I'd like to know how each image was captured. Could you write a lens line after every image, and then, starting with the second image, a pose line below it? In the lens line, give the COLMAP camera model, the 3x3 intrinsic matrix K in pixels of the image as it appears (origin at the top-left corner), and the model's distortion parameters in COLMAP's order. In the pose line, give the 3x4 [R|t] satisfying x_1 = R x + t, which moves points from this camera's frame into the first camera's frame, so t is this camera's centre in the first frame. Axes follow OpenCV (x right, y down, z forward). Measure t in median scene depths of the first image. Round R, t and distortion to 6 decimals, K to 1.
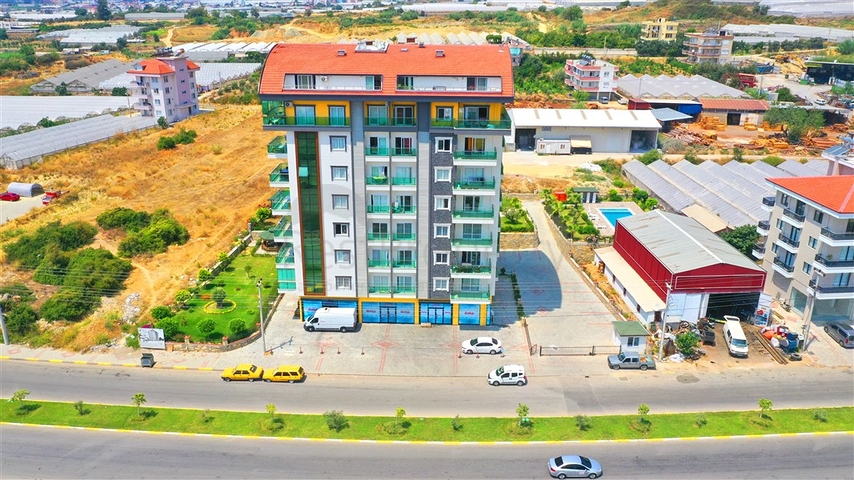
lens RADIAL K [[684.6, 0, 427.0], [0, 684.6, 240.0], [0, 0, 1]] dist [0.000481, 0.000156]
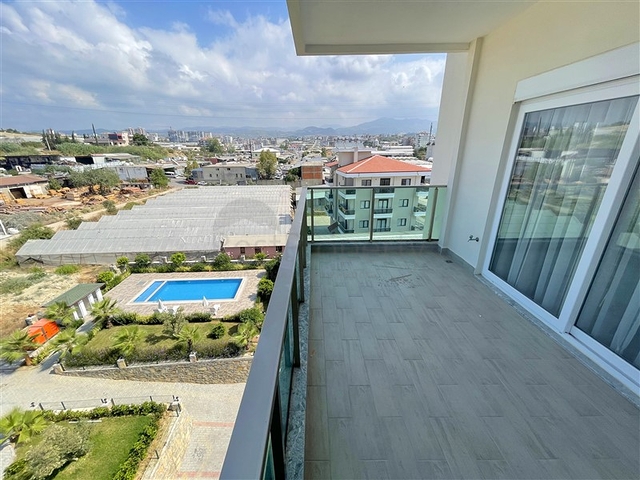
lens RADIAL K [[258.7, 0, 313.9], [0, 258.7, 241.7], [0, 0, 1]] dist [0.001454, 0.000279]
pose [[-0.025467, -0.345515, 0.938067, 0.017947], [0.343265, 0.878294, 0.332818, -0.083581], [-0.938893, 0.330482, 0.096236, 0.542609]]
